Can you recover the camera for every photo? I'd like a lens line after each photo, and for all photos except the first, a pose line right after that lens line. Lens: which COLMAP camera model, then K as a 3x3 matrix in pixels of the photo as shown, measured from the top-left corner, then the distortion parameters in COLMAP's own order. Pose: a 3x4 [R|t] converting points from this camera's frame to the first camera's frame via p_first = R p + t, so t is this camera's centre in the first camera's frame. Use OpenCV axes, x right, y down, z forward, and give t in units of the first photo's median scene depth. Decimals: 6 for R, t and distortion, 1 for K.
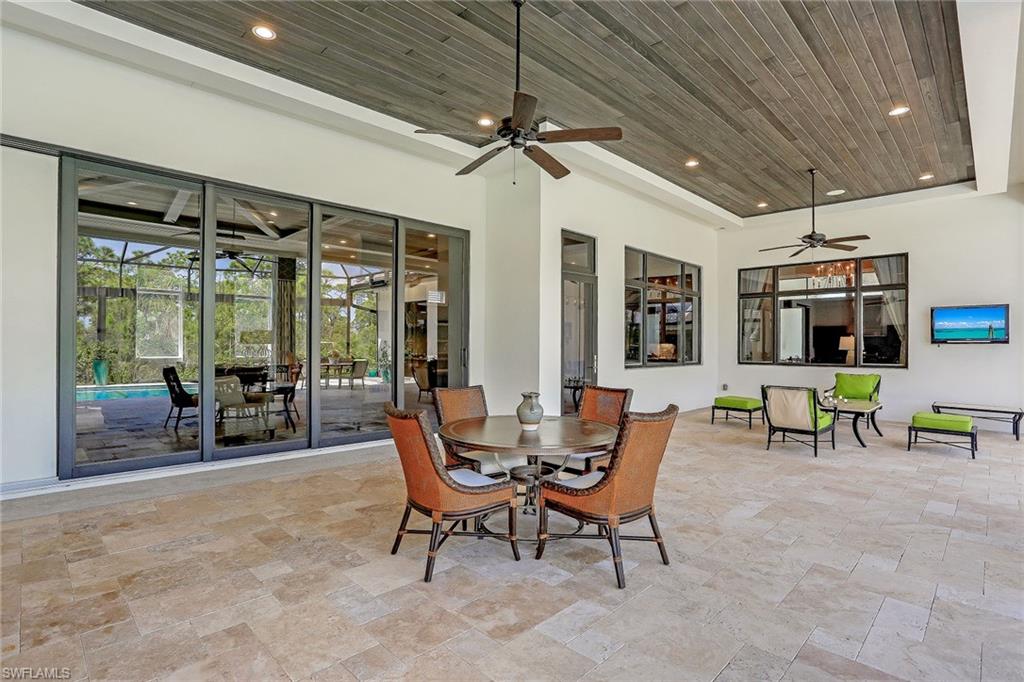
lens RADIAL K [[505.2, 0, 515.7], [0, 505.2, 337.2], [0, 0, 1]] dist [-0.023747, 0.000796]
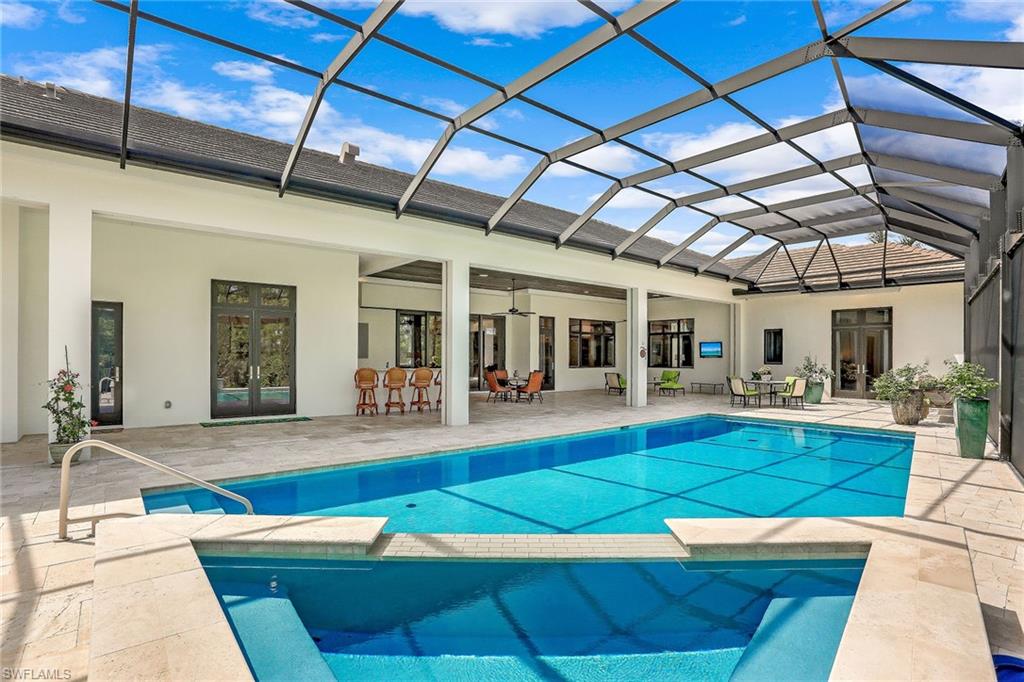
lens RADIAL K [[505.2, 0, 515.7], [0, 505.2, 337.2], [0, 0, 1]] dist [-0.023747, 0.000796]
pose [[0.994547, -0.006605, -0.104083, 0.214183], [0.004659, 0.999810, -0.018928, -0.042535], [0.104188, 0.018340, 0.994388, -1.475278]]
